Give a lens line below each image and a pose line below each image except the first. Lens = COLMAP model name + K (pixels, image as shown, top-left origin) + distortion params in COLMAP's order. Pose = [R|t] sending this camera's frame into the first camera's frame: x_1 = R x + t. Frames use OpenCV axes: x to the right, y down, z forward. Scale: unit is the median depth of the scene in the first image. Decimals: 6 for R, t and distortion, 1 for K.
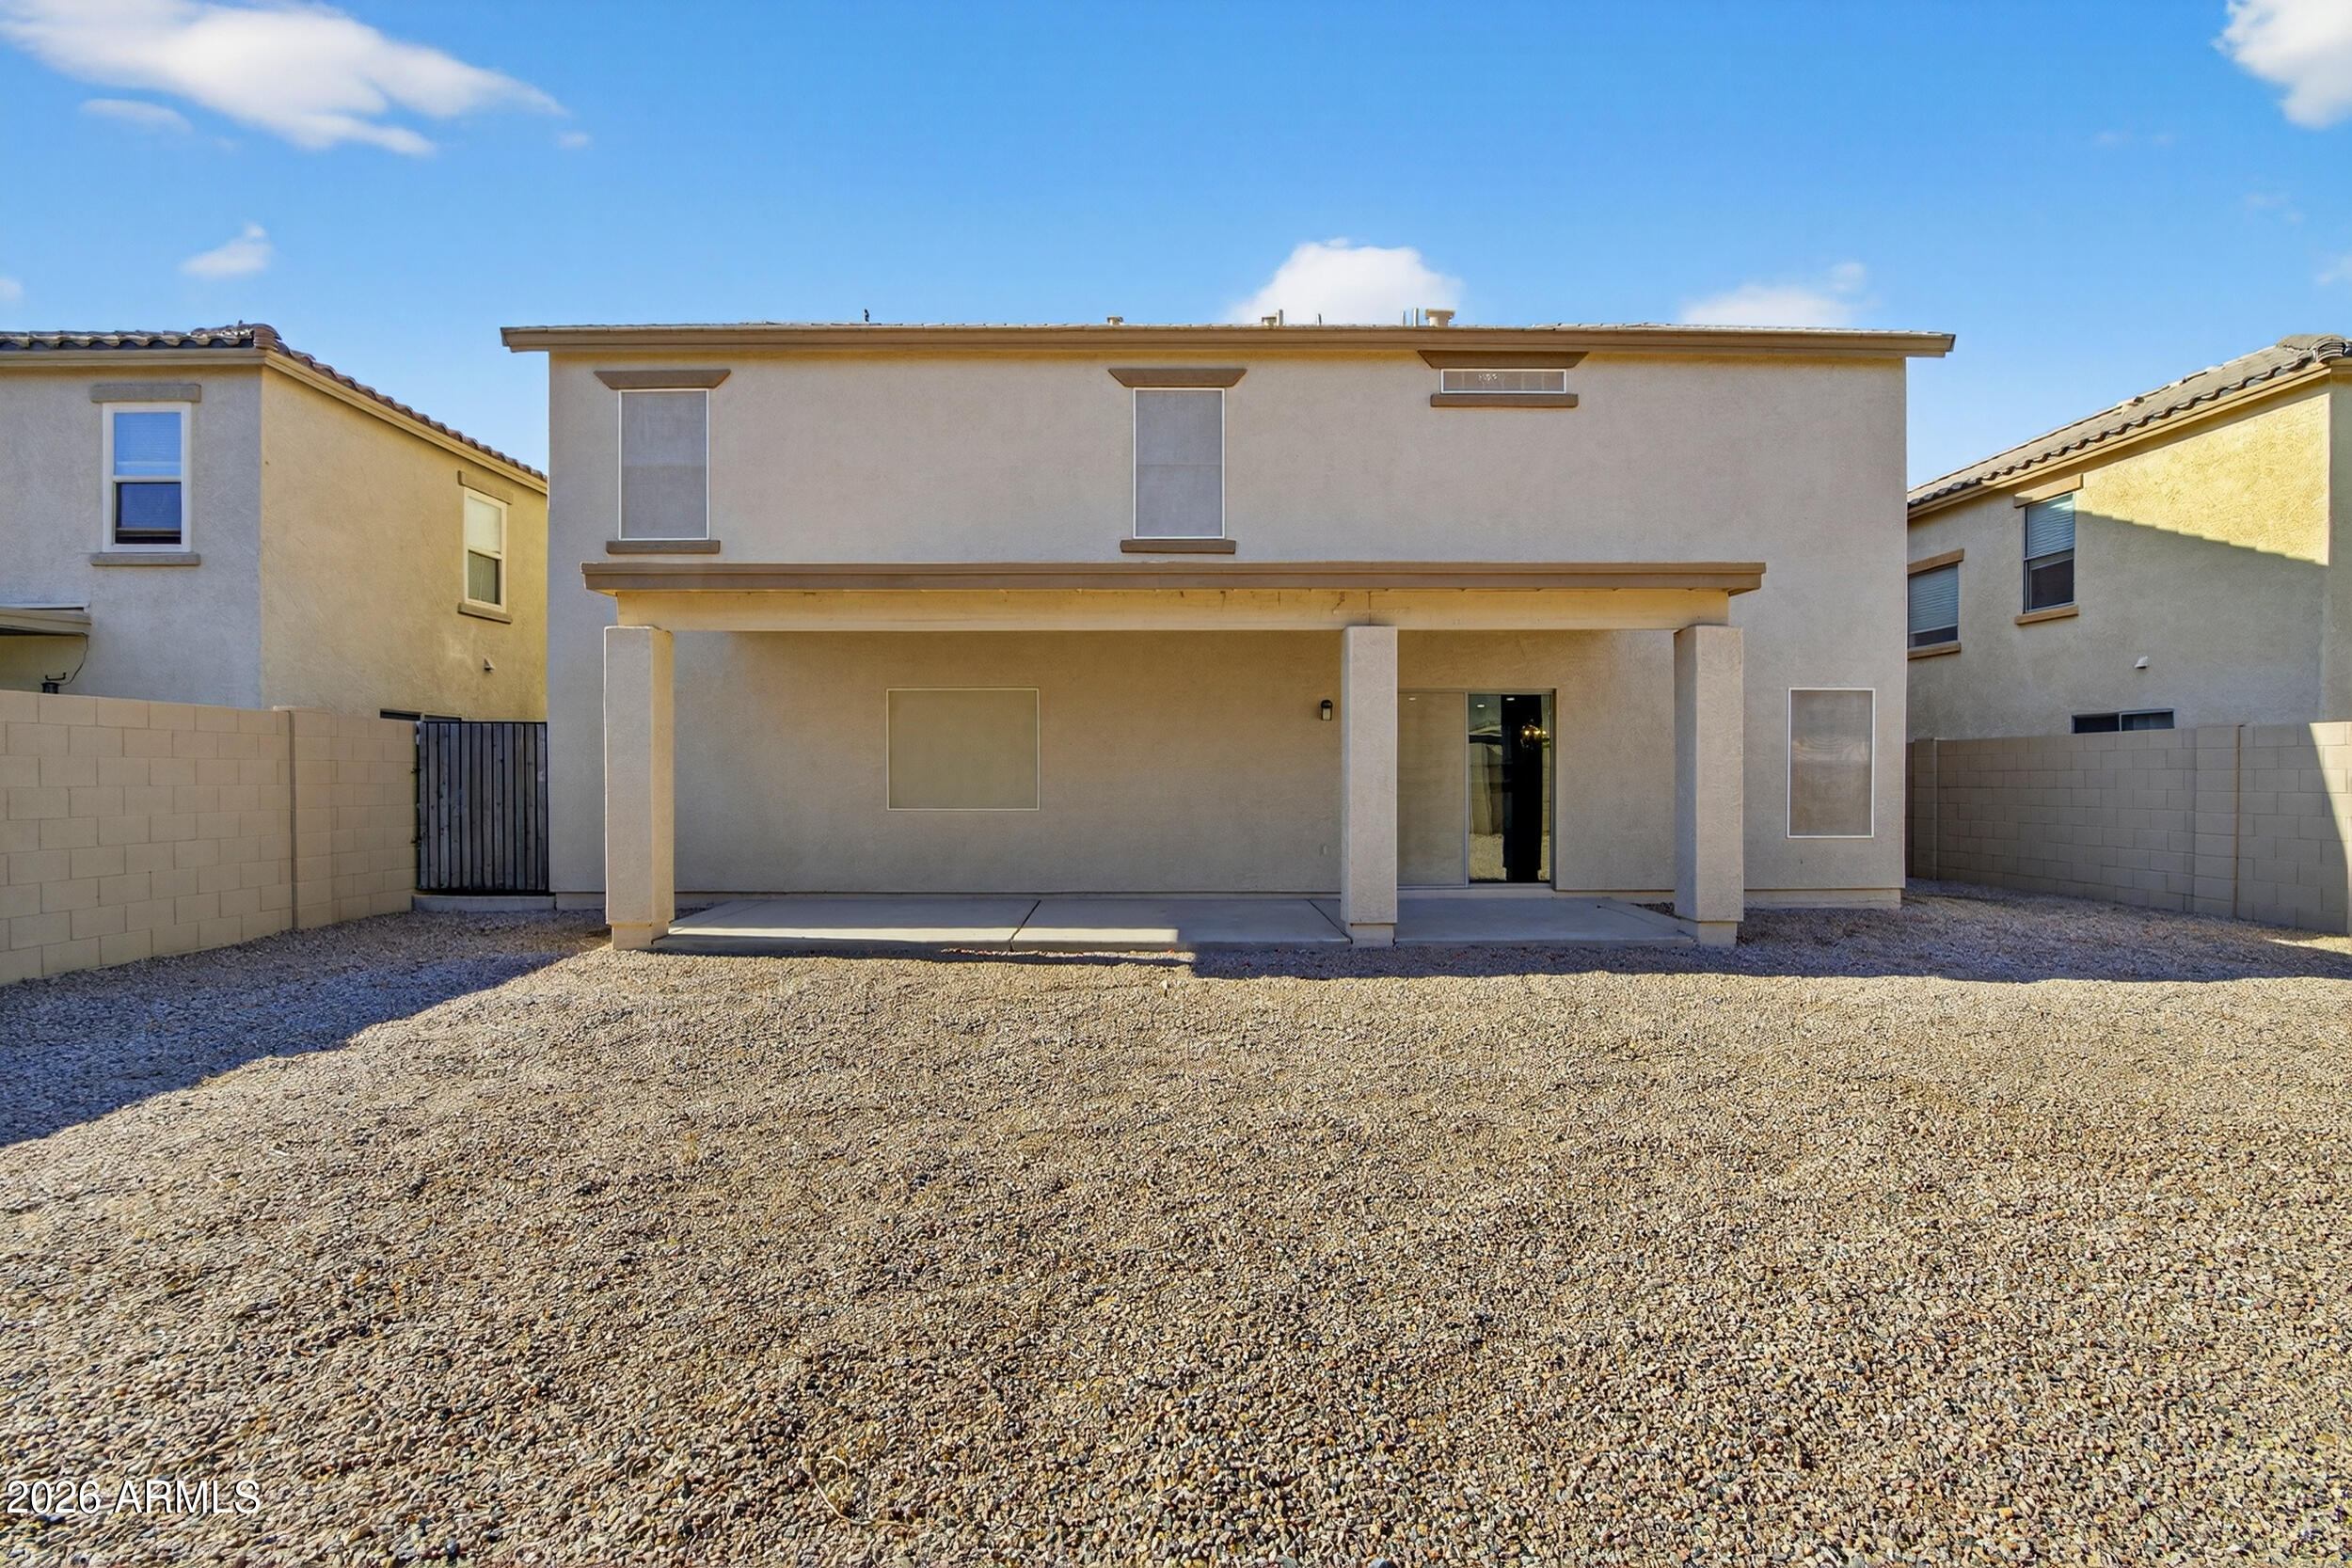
lens RADIAL K [[1096.7, 0, 1176.0], [0, 1096.7, 784.0], [0, 0, 1]] dist [-0.019712, 0.001501]
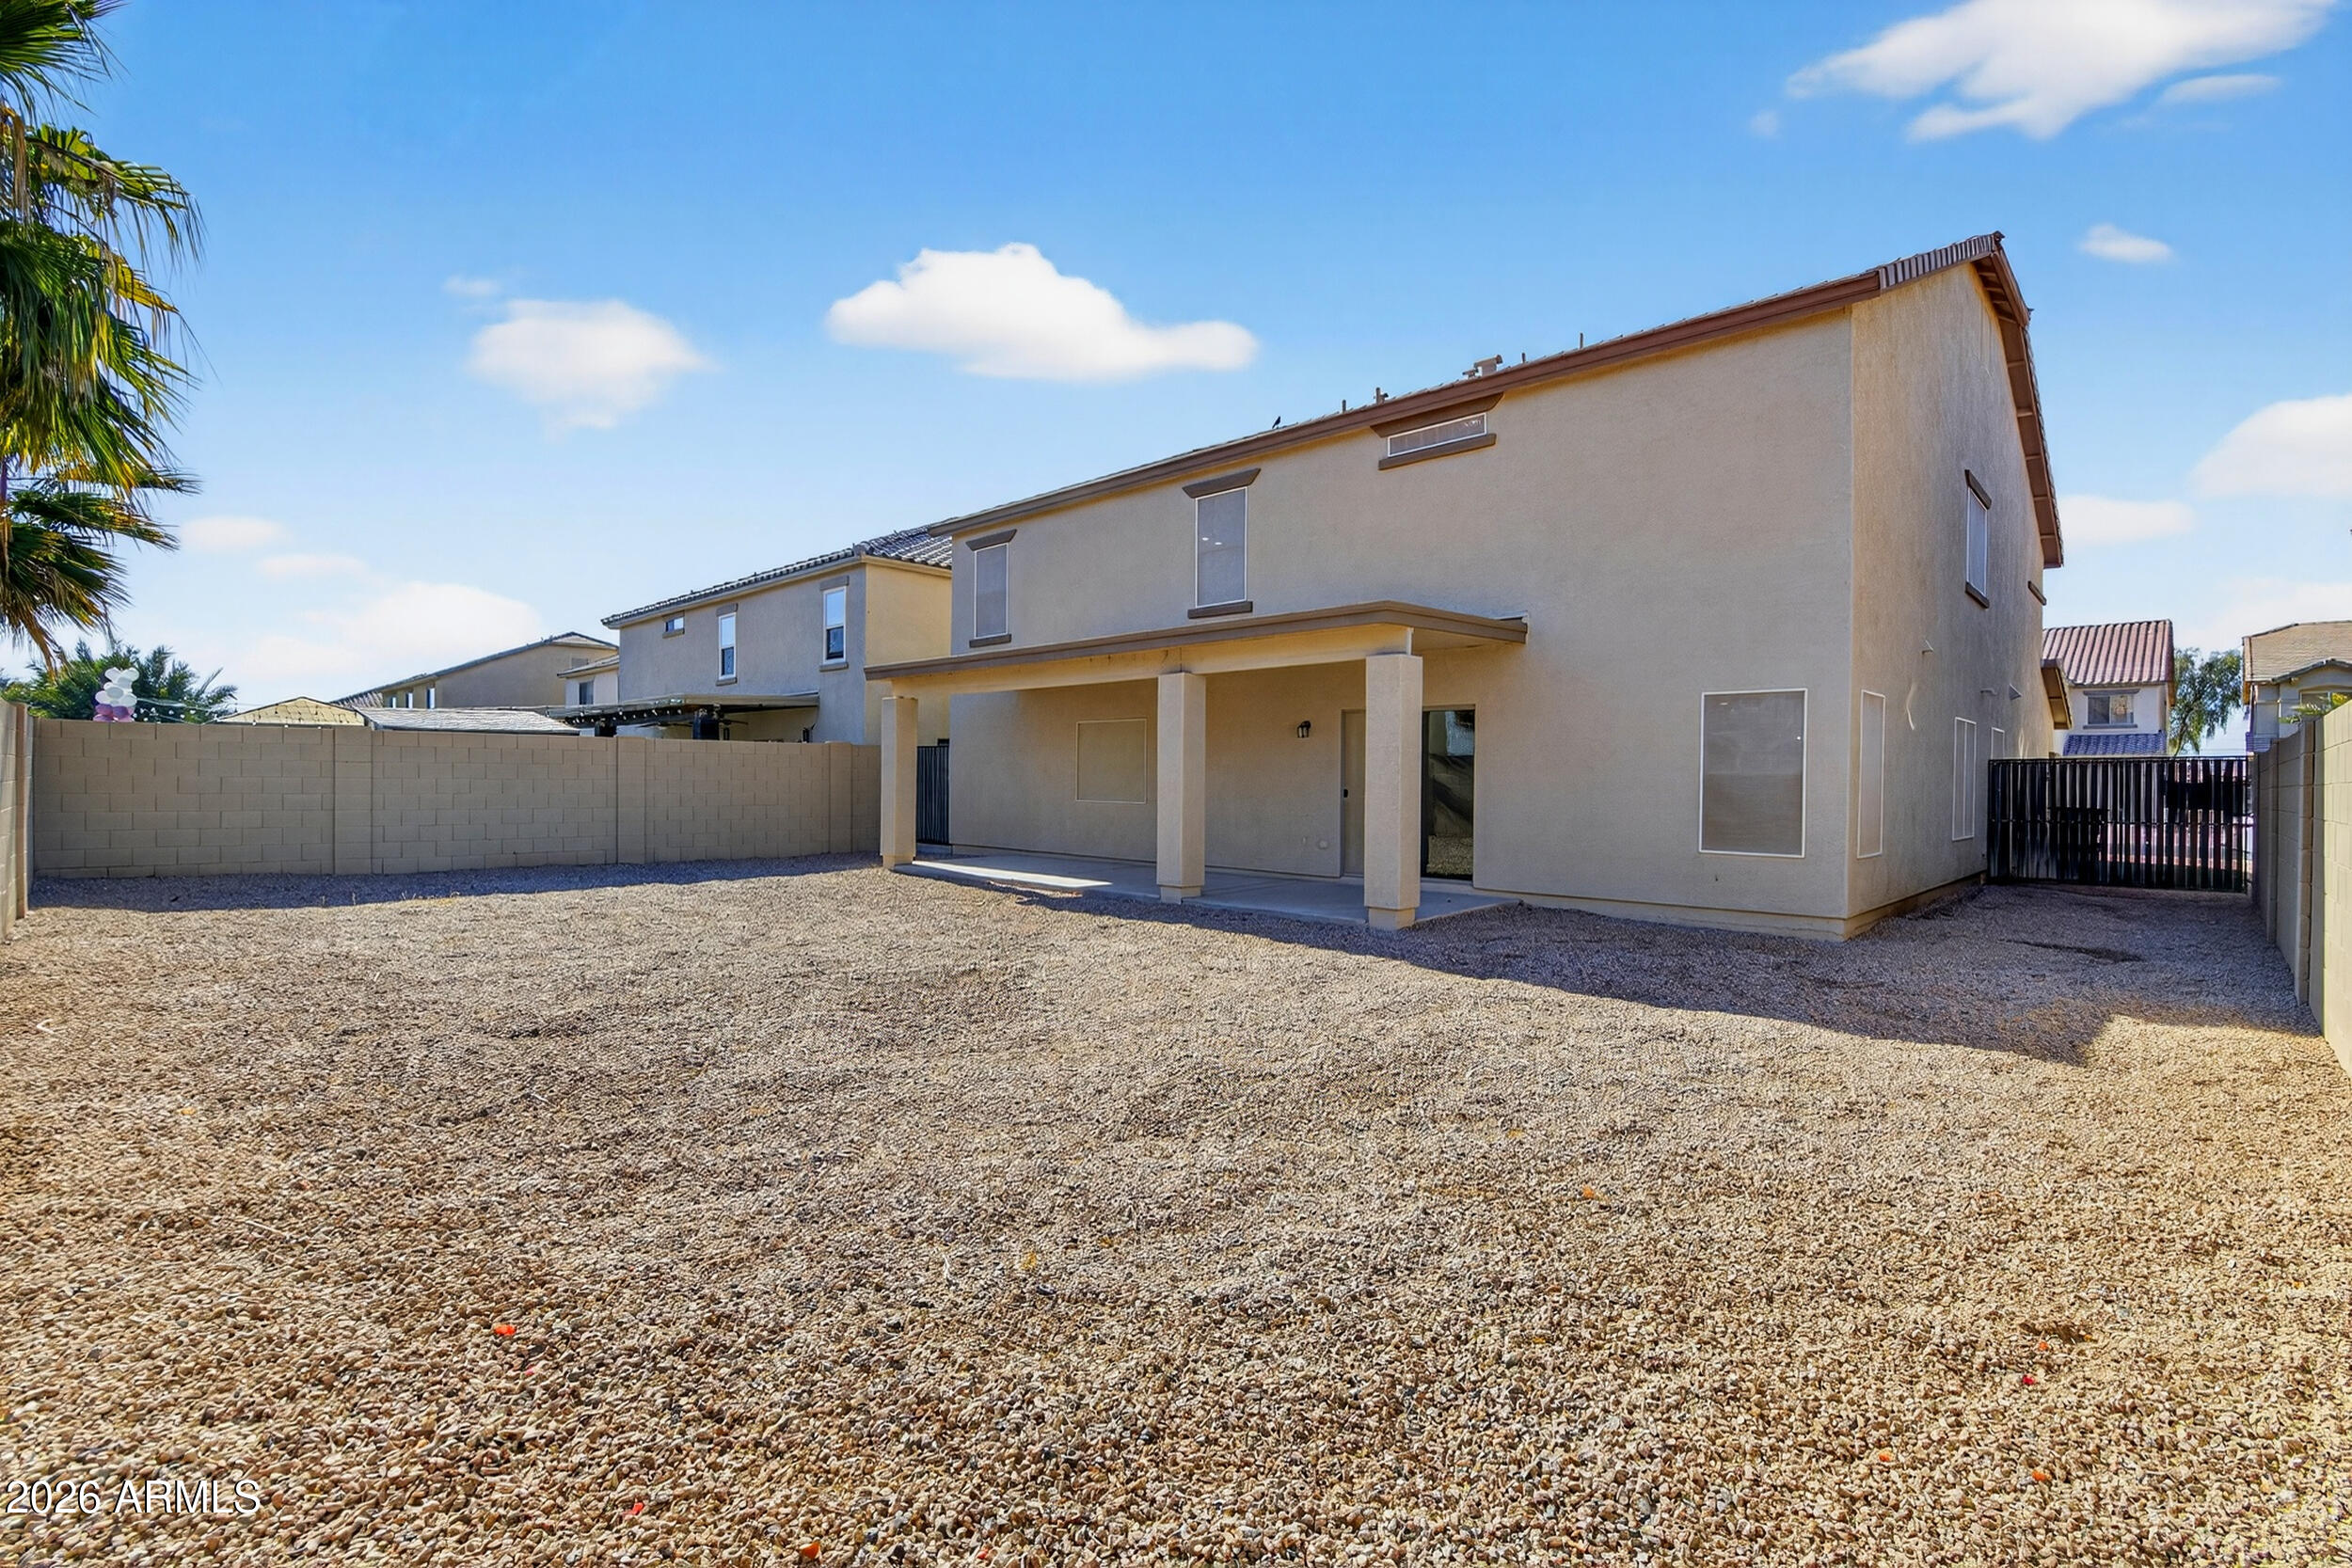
lens RADIAL K [[1096.7, 0, 1176.0], [0, 1096.7, 784.0], [0, 0, 1]] dist [-0.019712, 0.001501]
pose [[0.713621, 0.010778, -0.700449, 0.909077], [-0.014437, 0.999896, 0.000677, -0.003165], [0.700384, 0.009629, 0.713702, 0.002588]]
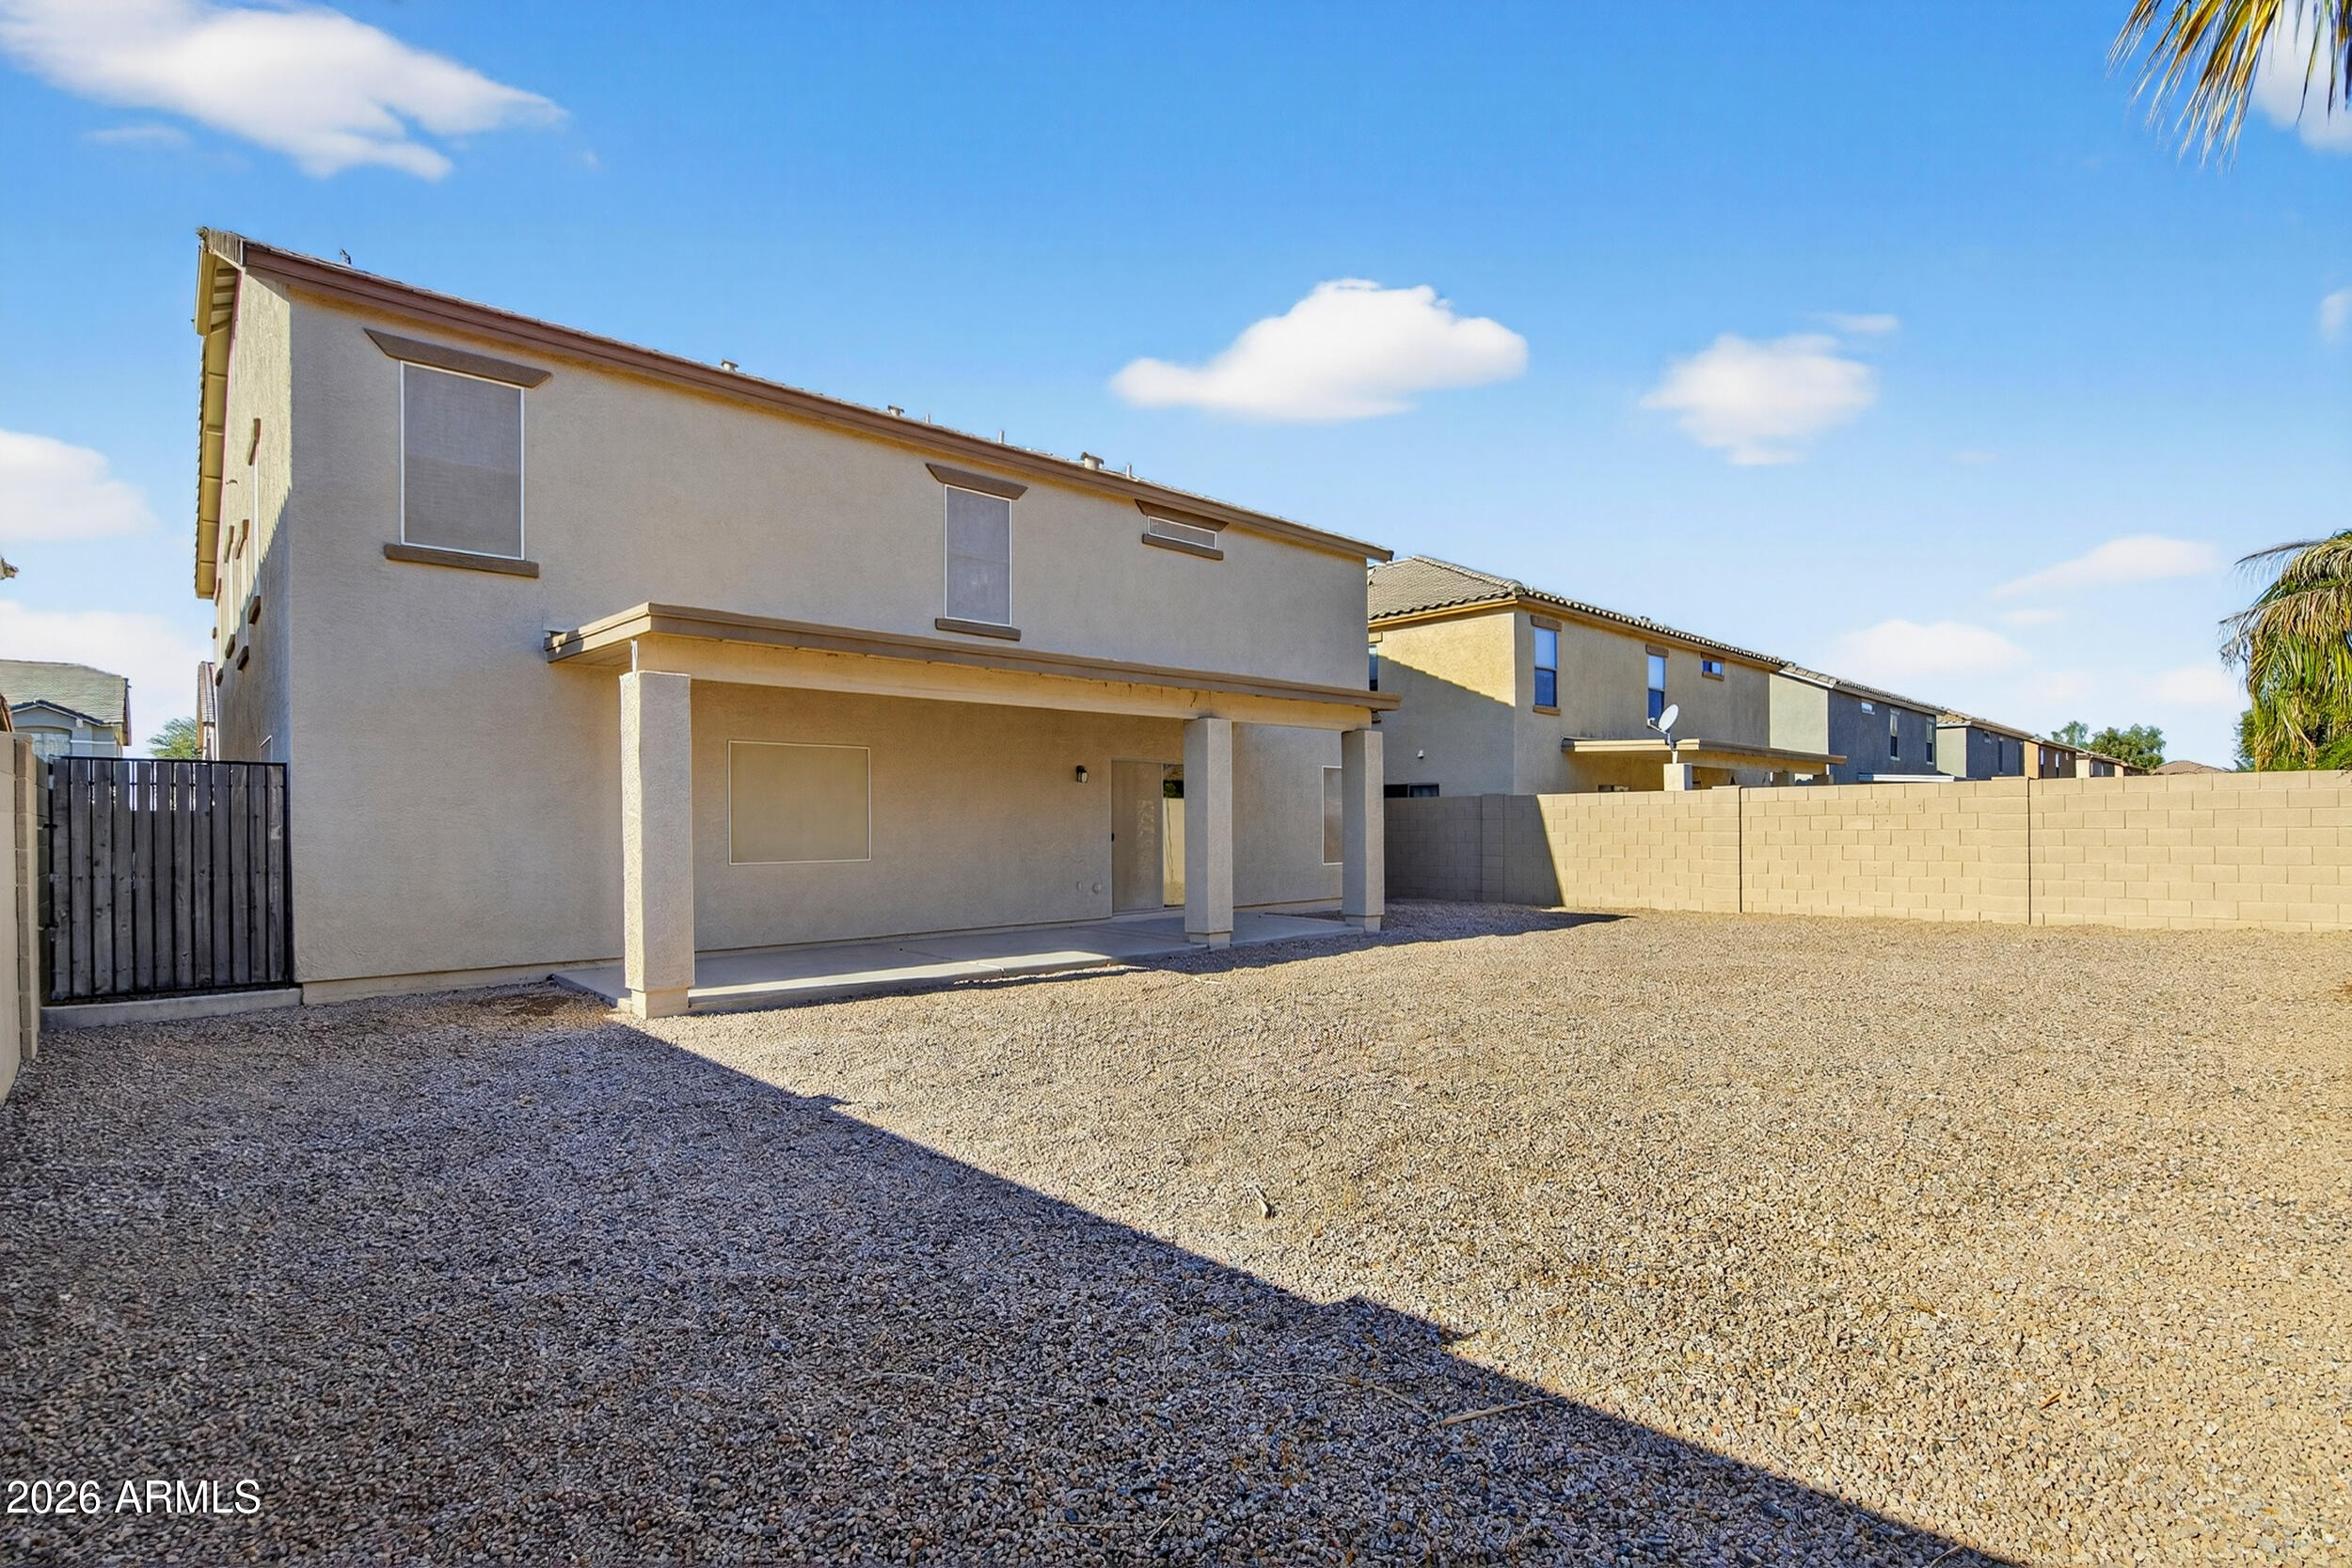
lens RADIAL K [[1093.2, 0, 1143.3], [0, 1093.2, 839.7], [0, 0, 1]] dist [-0.000875, 0.000118]
pose [[0.753146, -0.014728, 0.657688, -0.631691], [0.010739, 0.999891, 0.010095, -0.004202], [-0.657765, -0.000540, 0.753223, 0.014248]]
